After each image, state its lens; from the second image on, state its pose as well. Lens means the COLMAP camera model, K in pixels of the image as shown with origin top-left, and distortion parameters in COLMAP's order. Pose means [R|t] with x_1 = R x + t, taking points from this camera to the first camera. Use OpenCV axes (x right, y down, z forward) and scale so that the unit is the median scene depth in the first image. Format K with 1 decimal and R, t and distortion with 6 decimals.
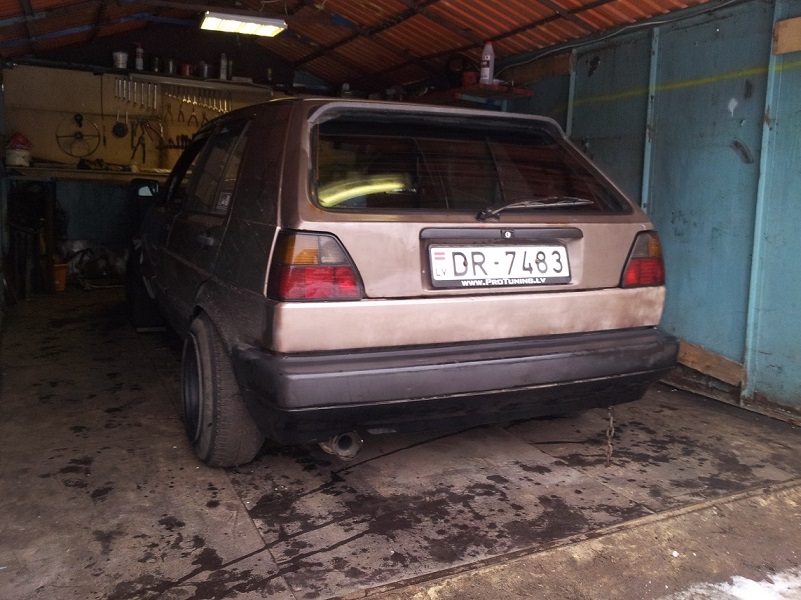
lens RADIAL K [[733.5, 0, 400.8], [0, 733.5, 299.6], [0, 0, 1]] dist [-0.012483, 0.000000]
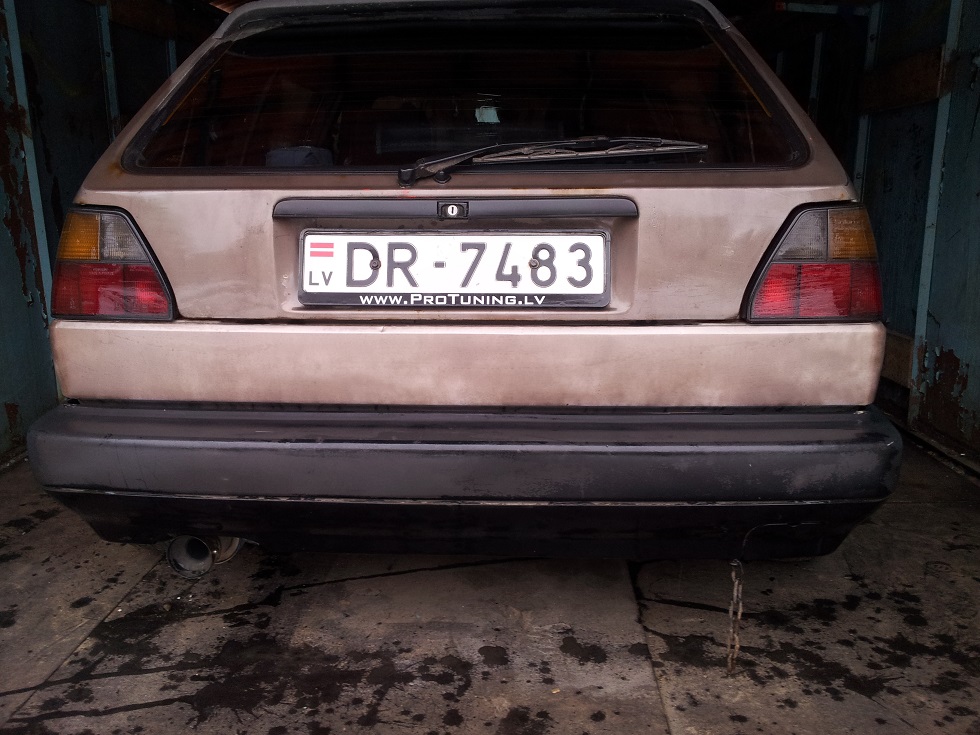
lens RADIAL K [[897.4, 0, 490.4], [0, 897.4, 367.2], [0, 0, 1]] dist [-0.012483, 0.000000]
pose [[0.871849, 0.067046, -0.485164, 0.479483], [-0.045676, 0.997399, 0.055753, -0.013141], [0.487640, -0.026448, 0.872644, 0.437160]]
